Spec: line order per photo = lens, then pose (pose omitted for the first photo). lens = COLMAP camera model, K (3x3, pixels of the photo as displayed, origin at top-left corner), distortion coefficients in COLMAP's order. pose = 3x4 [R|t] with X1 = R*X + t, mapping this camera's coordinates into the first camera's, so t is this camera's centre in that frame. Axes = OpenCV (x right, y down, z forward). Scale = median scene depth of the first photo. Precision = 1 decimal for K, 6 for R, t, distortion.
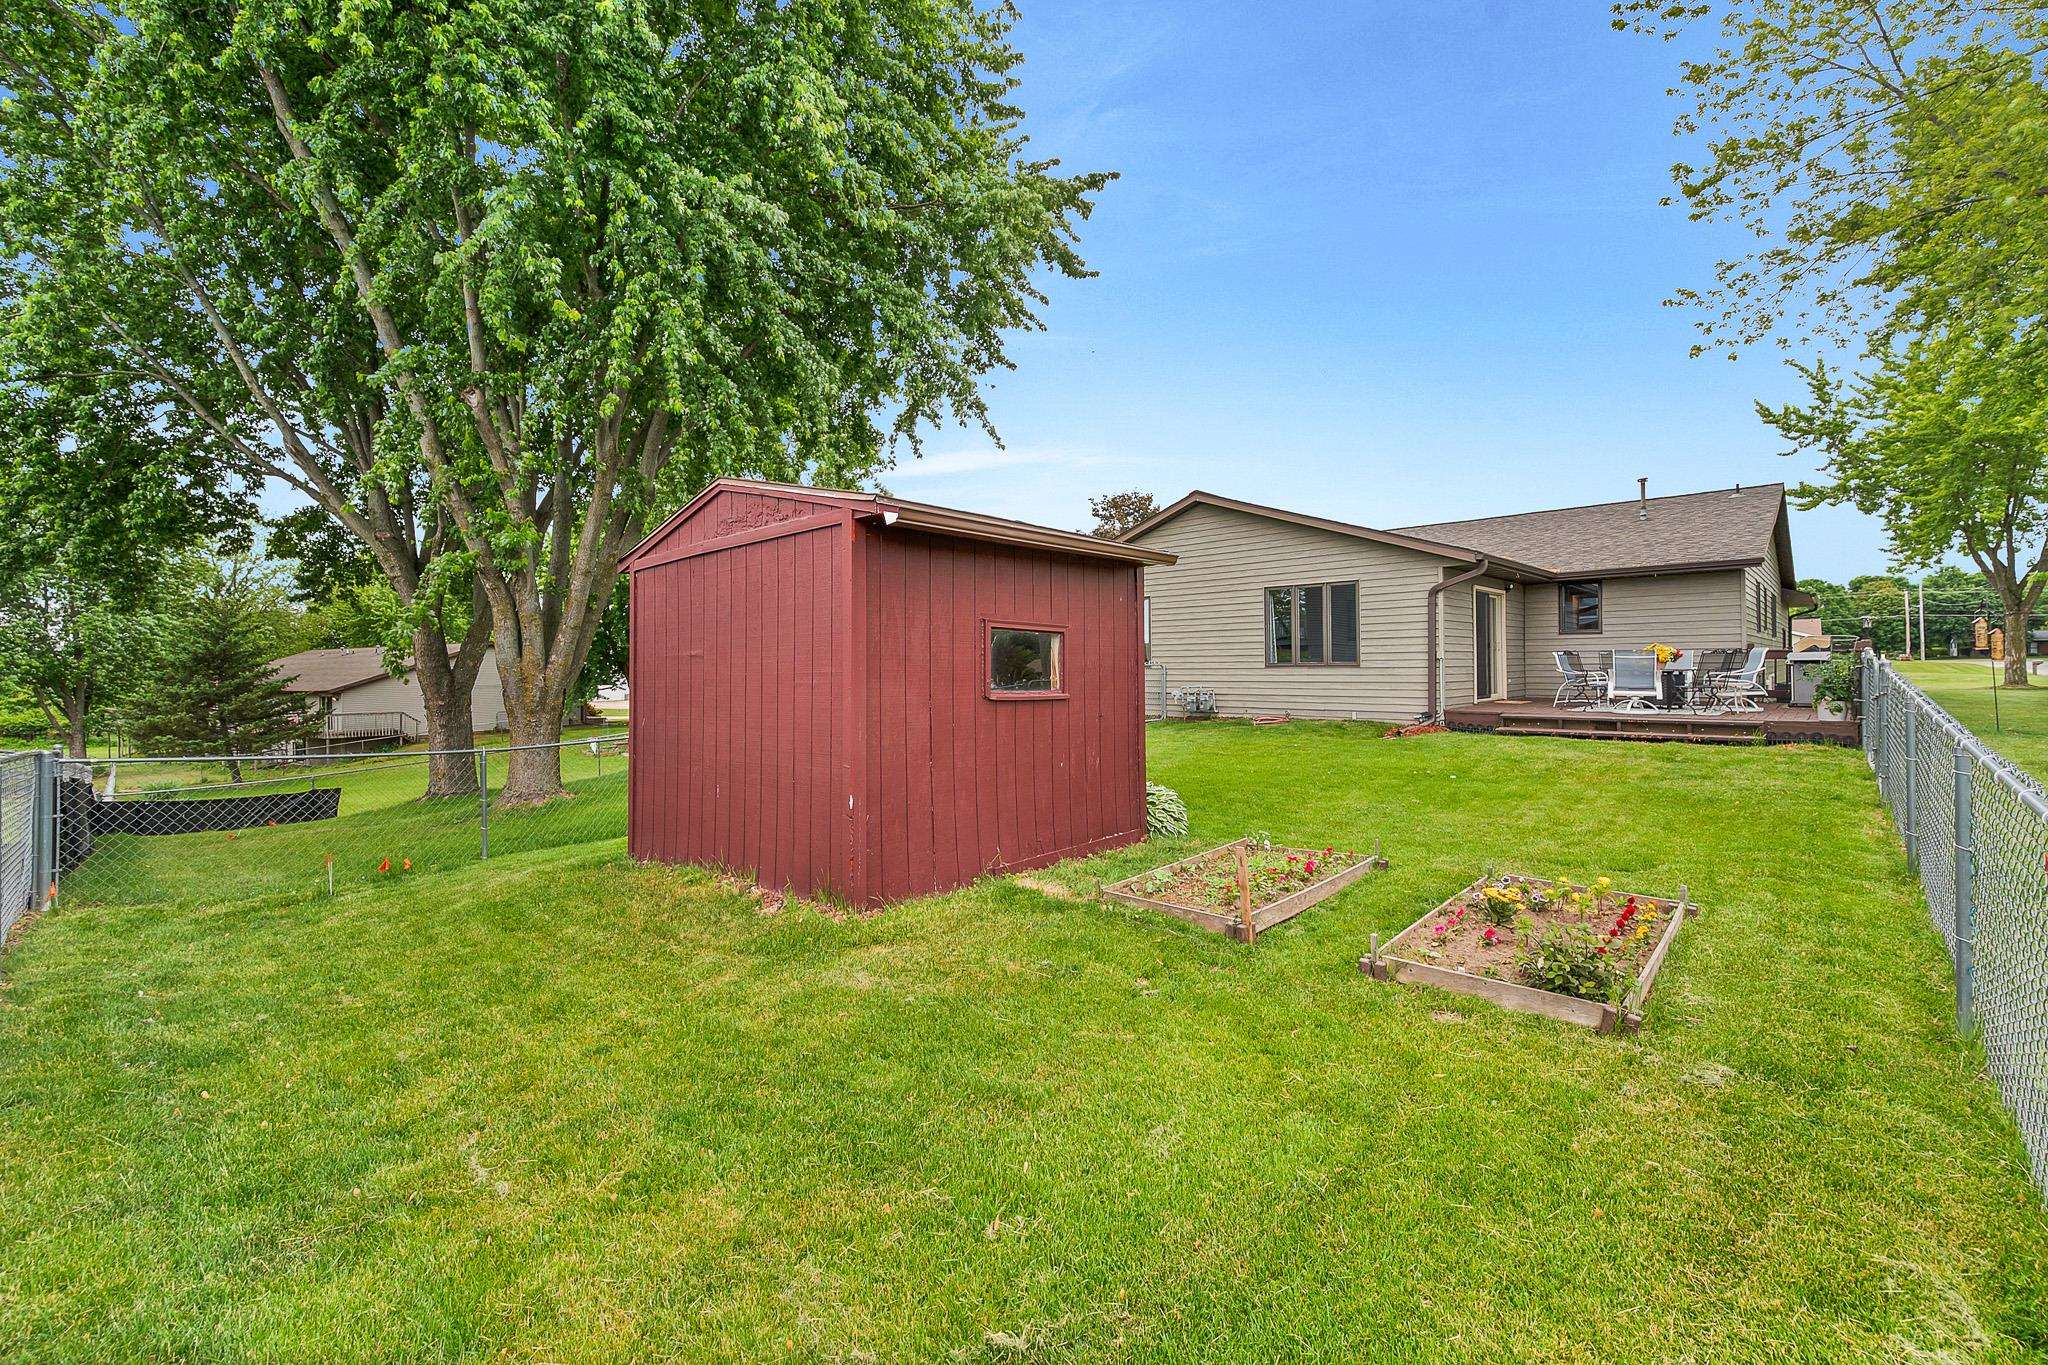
lens RADIAL K [[871.6, 0, 1029.3], [0, 871.6, 651.8], [0, 0, 1]] dist [-0.002468, -0.000313]
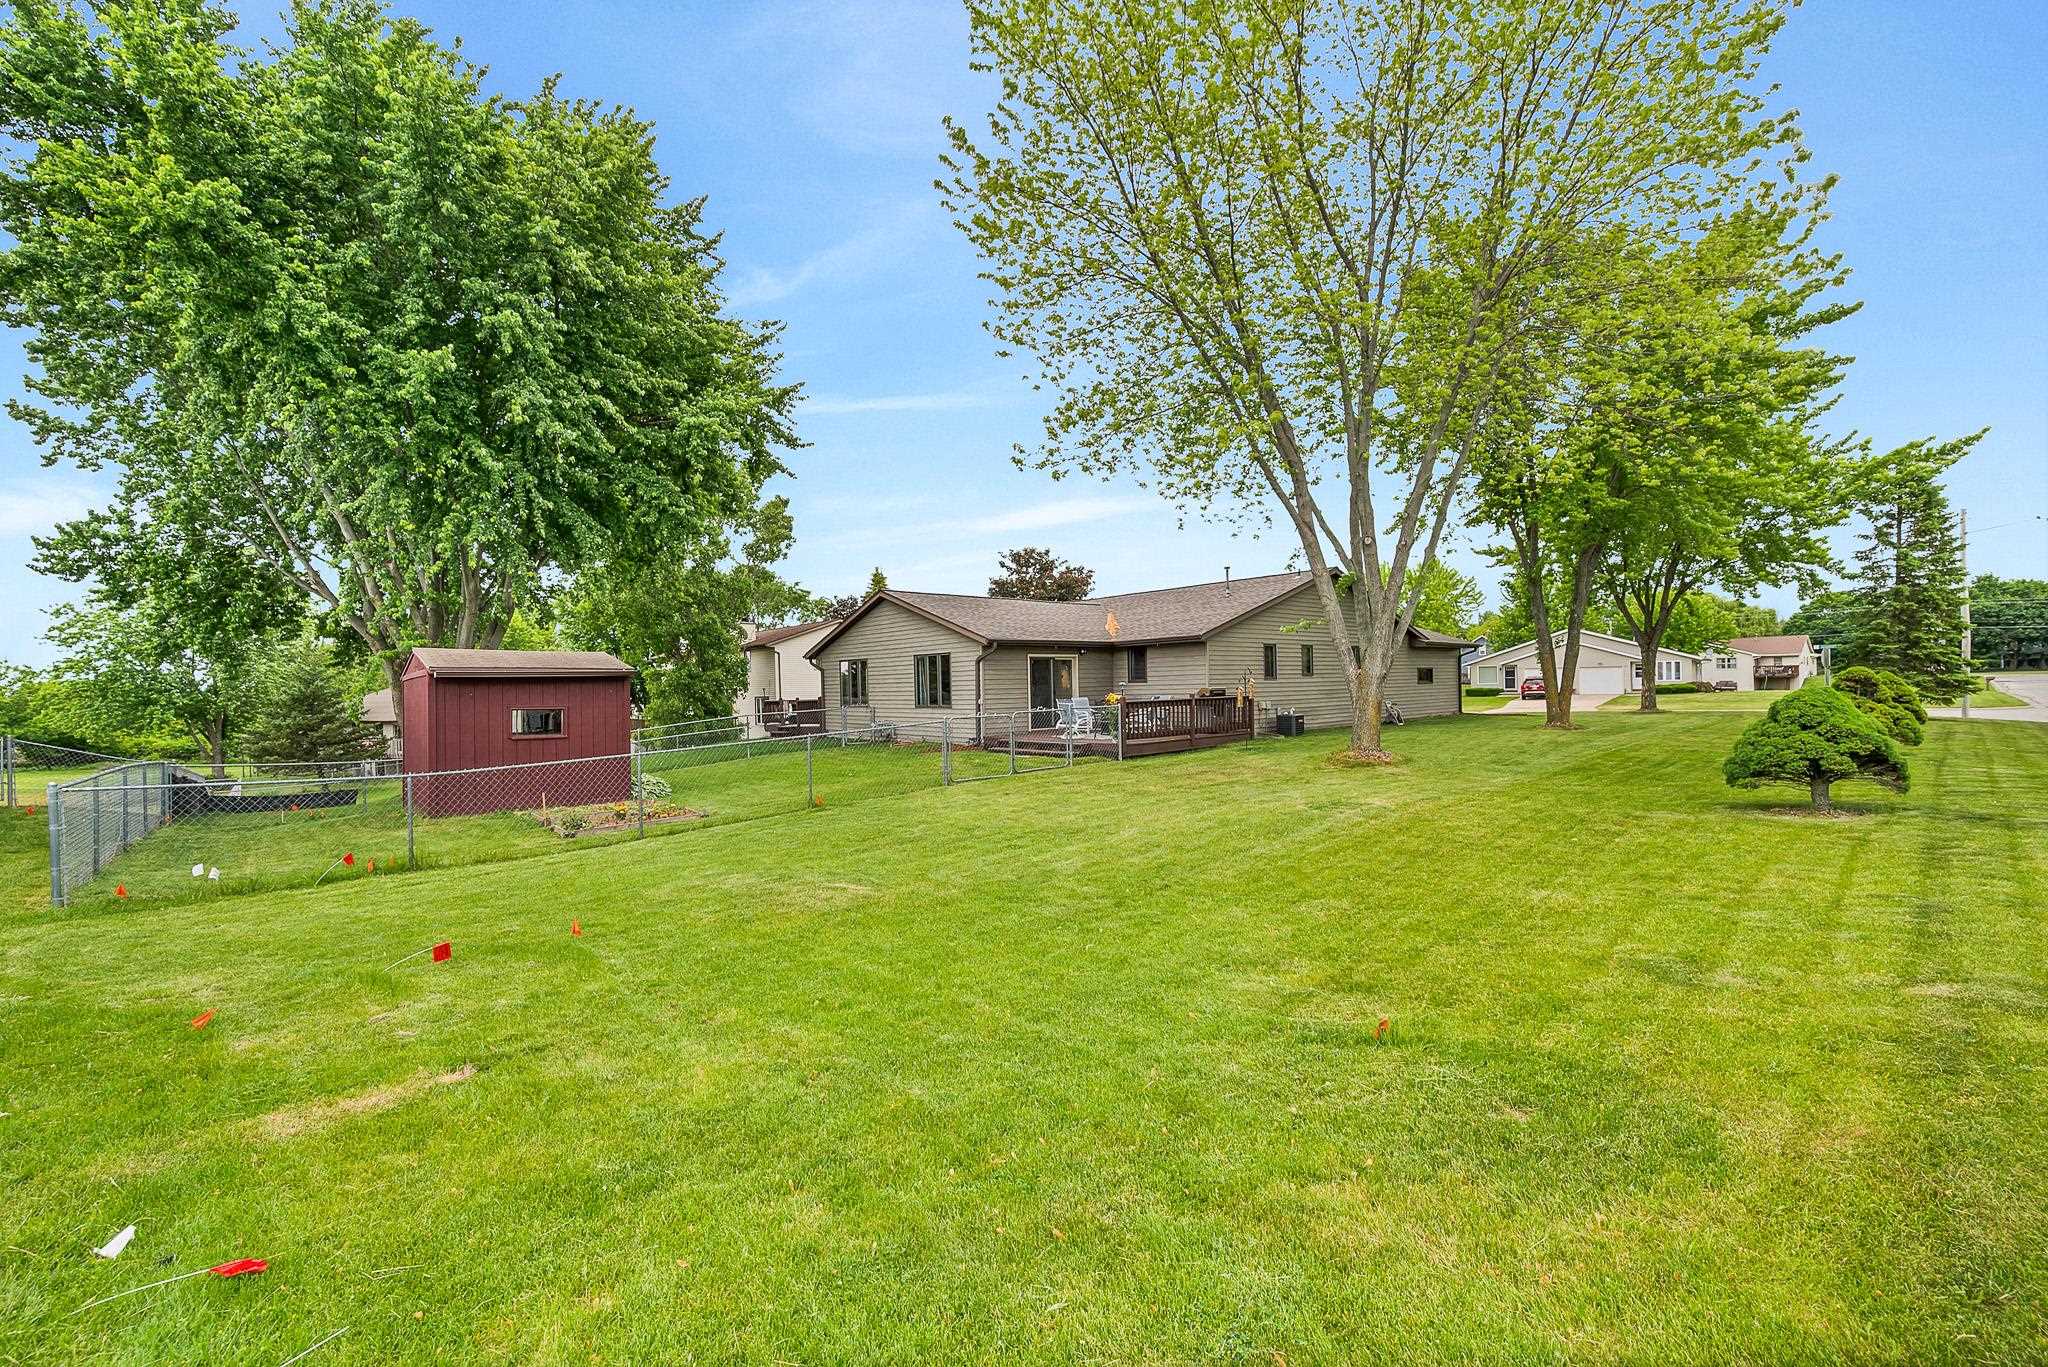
lens RADIAL K [[858.1, 0, 1018.6], [0, 858.1, 682.3], [0, 0, 1]] dist [-0.001197, -0.000023]
pose [[0.996047, -0.011193, -0.088125, 0.486427], [0.012298, 0.999852, 0.012002, -0.035107], [0.087977, -0.013038, 0.996037, -0.391152]]
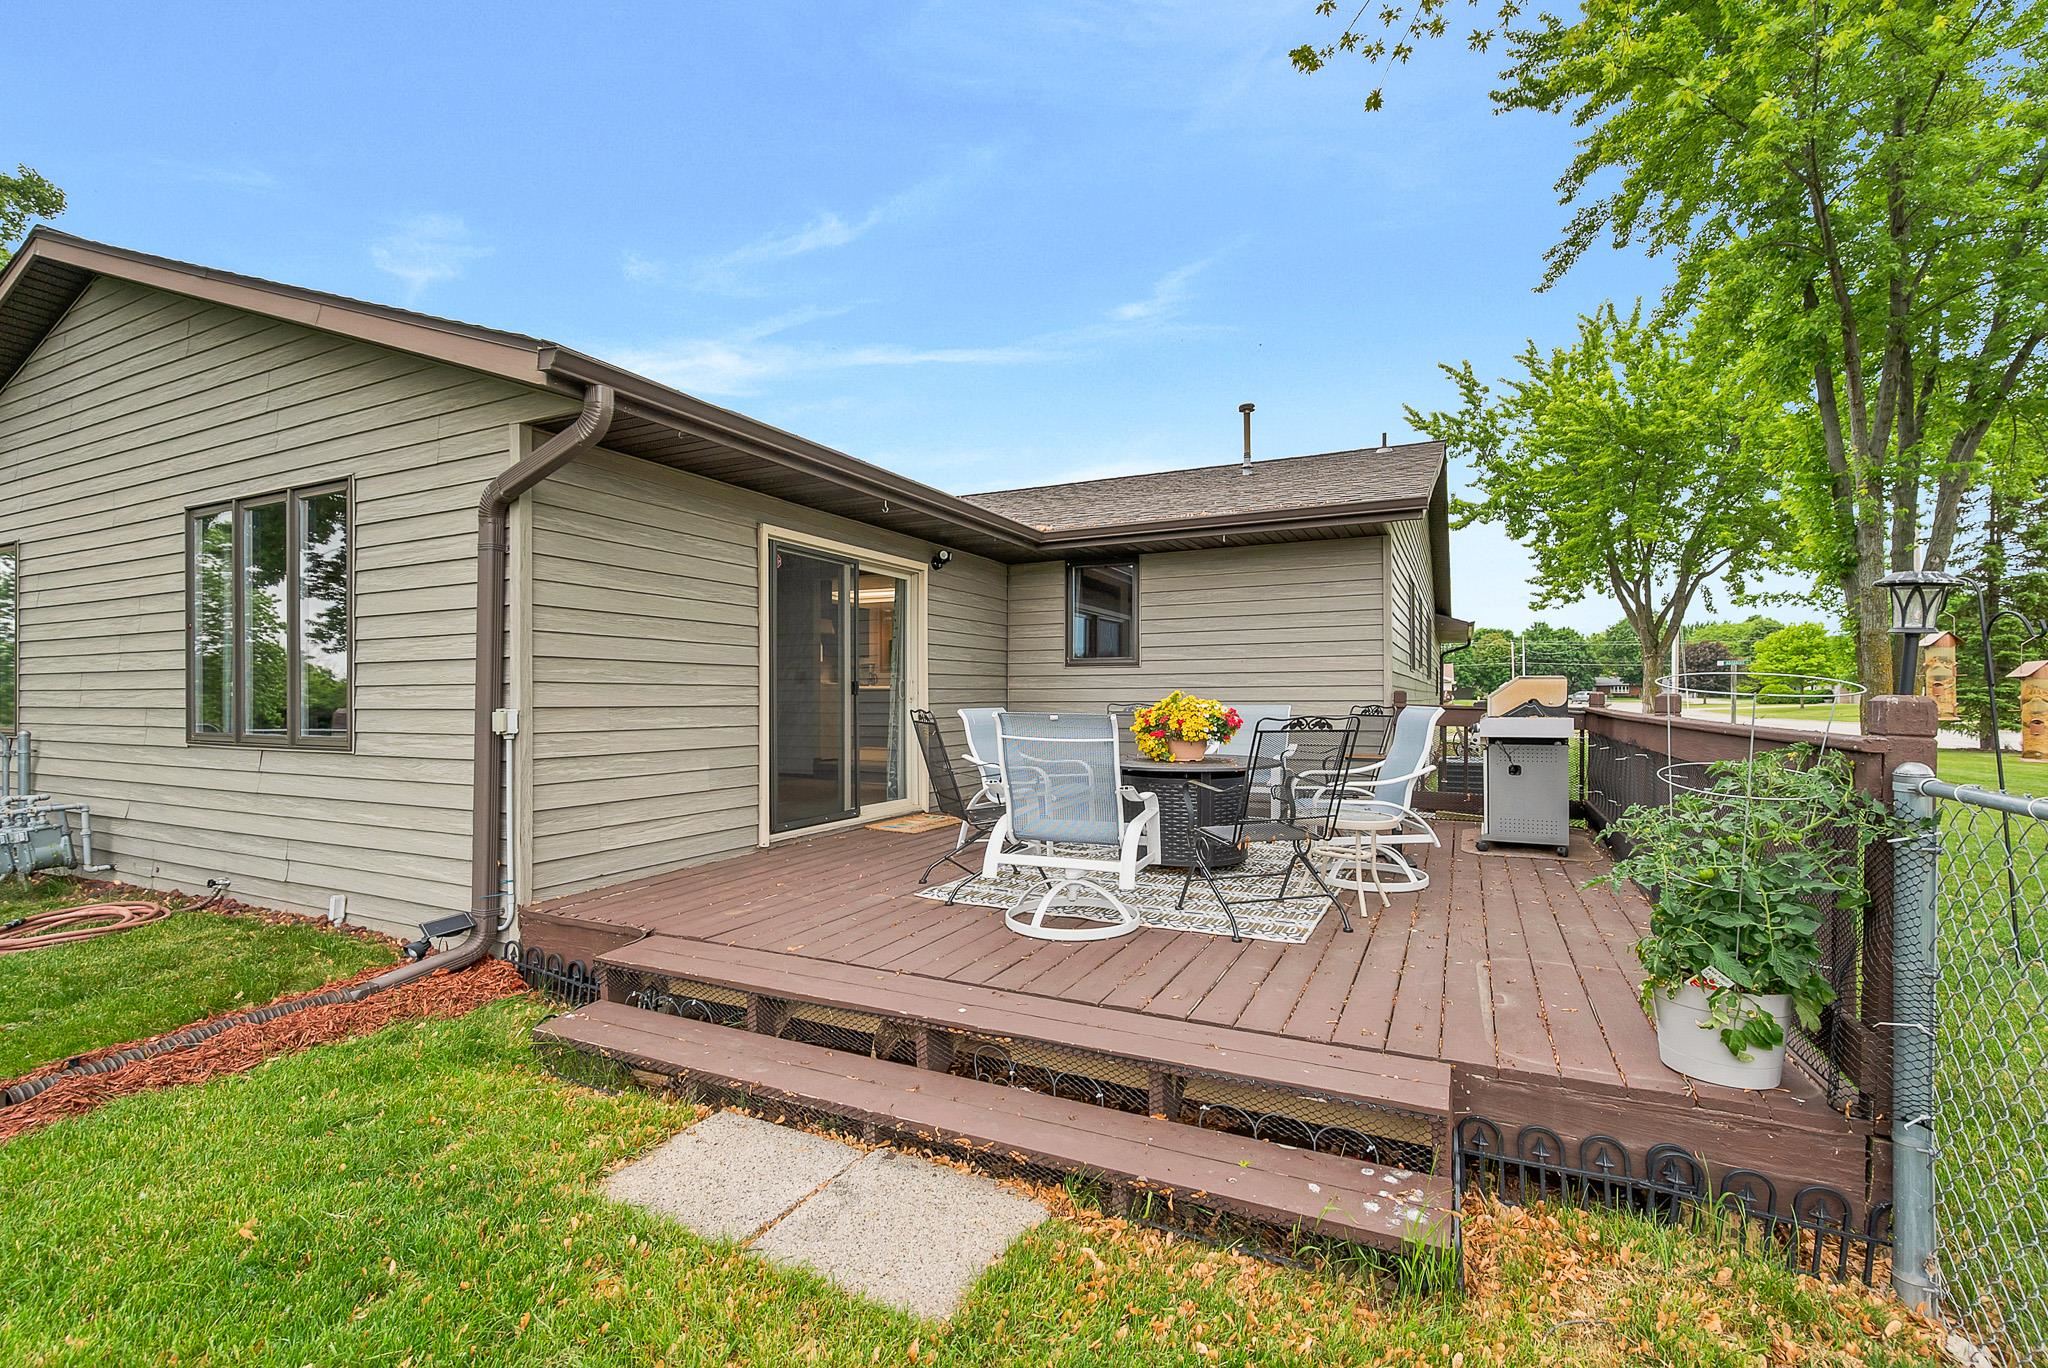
lens RADIAL K [[861.5, 0, 1018.9], [0, 861.5, 666.6], [0, 0, 1]] dist [0.001647, 0.000312]
pose [[0.962305, 0.019732, 0.271257, 0.401761], [-0.014224, 0.999651, -0.022255, -0.007509], [-0.271601, 0.017558, 0.962250, 0.483953]]
